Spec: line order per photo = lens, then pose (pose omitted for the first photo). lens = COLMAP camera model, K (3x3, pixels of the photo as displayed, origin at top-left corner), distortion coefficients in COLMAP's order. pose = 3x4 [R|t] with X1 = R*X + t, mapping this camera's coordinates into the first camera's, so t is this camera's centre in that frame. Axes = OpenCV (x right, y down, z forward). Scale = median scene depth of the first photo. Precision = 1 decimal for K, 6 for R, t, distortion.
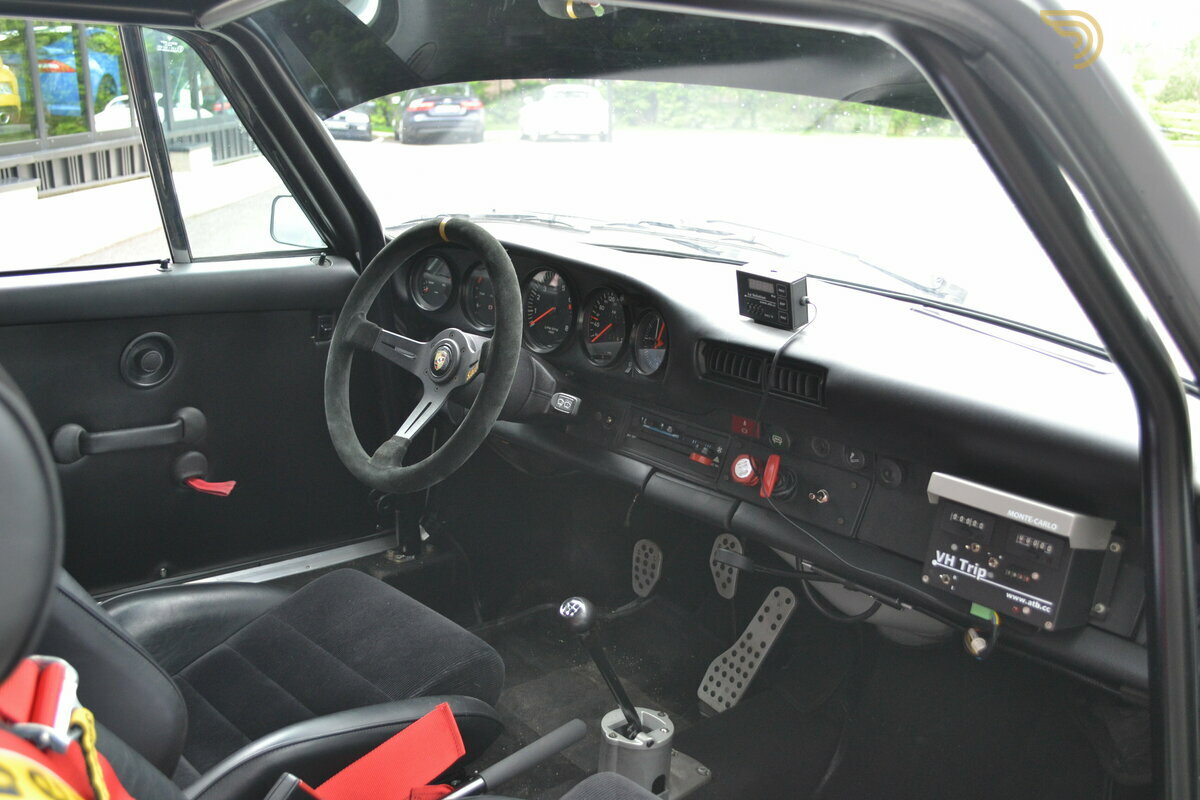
lens RADIAL K [[1207.2, 0, 600.0], [0, 1207.2, 400.0], [0, 0, 1]] dist [-0.052938, 0.003367]
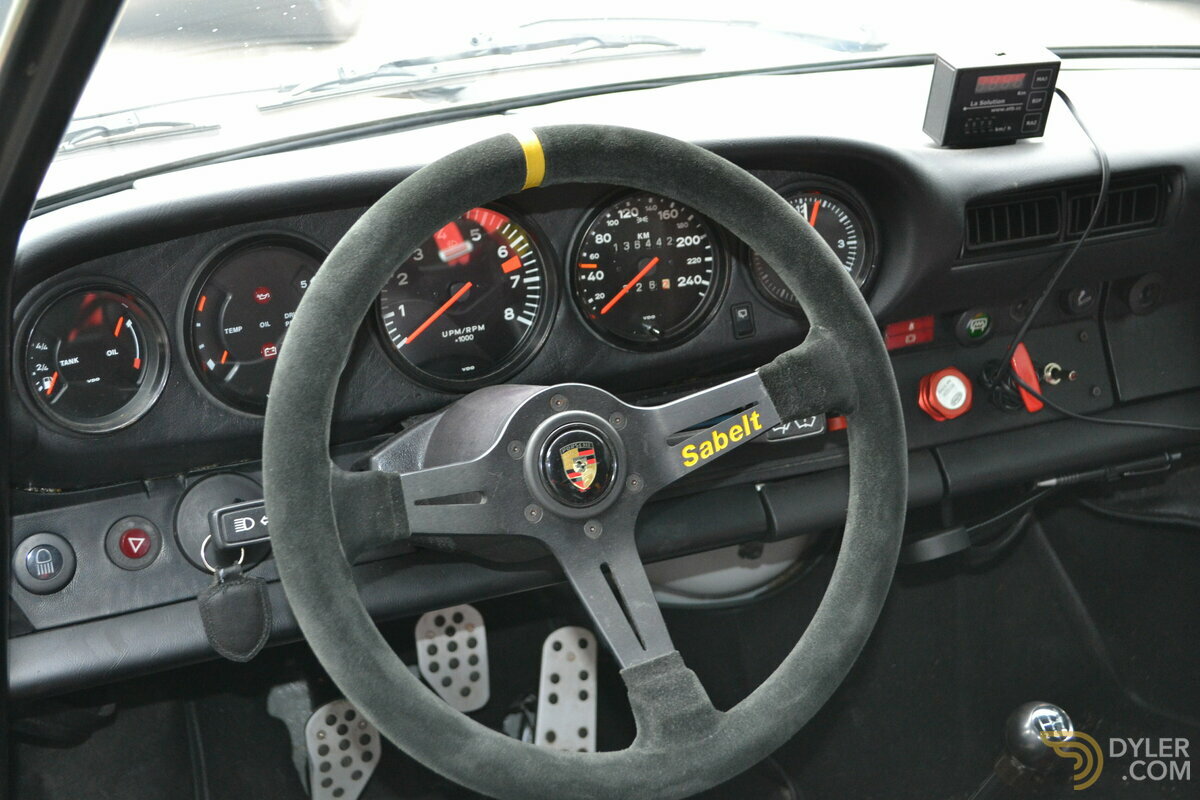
lens RADIAL K [[1817.7, 0, 600.0], [0, 1817.7, 400.0], [0, 0, 1]] dist [-0.021237, -0.004247]
pose [[0.318472, -0.380749, 0.868105, -0.709200], [0.284843, 0.911903, 0.295462, -0.252037], [-0.904124, 0.153177, 0.398869, 0.779928]]
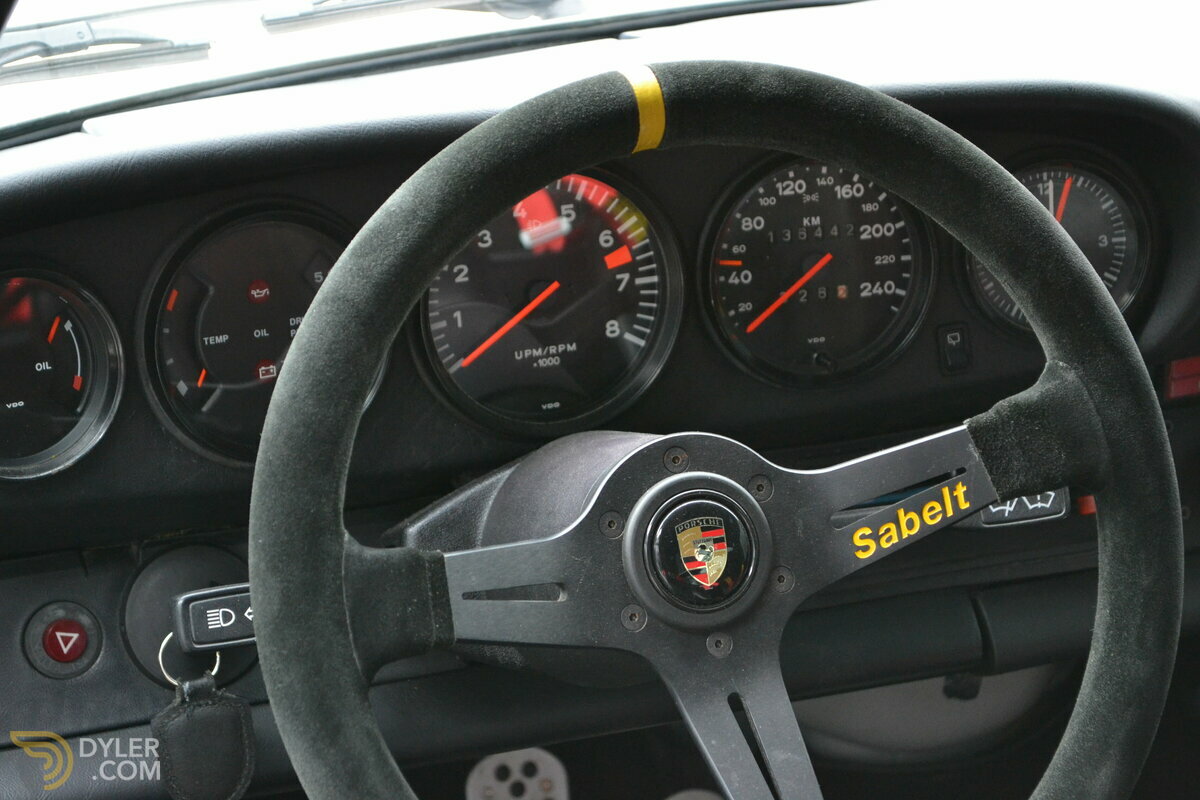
lens RADIAL K [[2717.3, 0, 600.0], [0, 2717.3, 400.0], [0, 0, 1]] dist [0.033933, 0.095527]
pose [[0.382974, -0.351795, 0.854150, -0.728302], [0.270422, 0.926834, 0.260482, -0.257877], [-0.883291, 0.131223, 0.450086, 0.763726]]
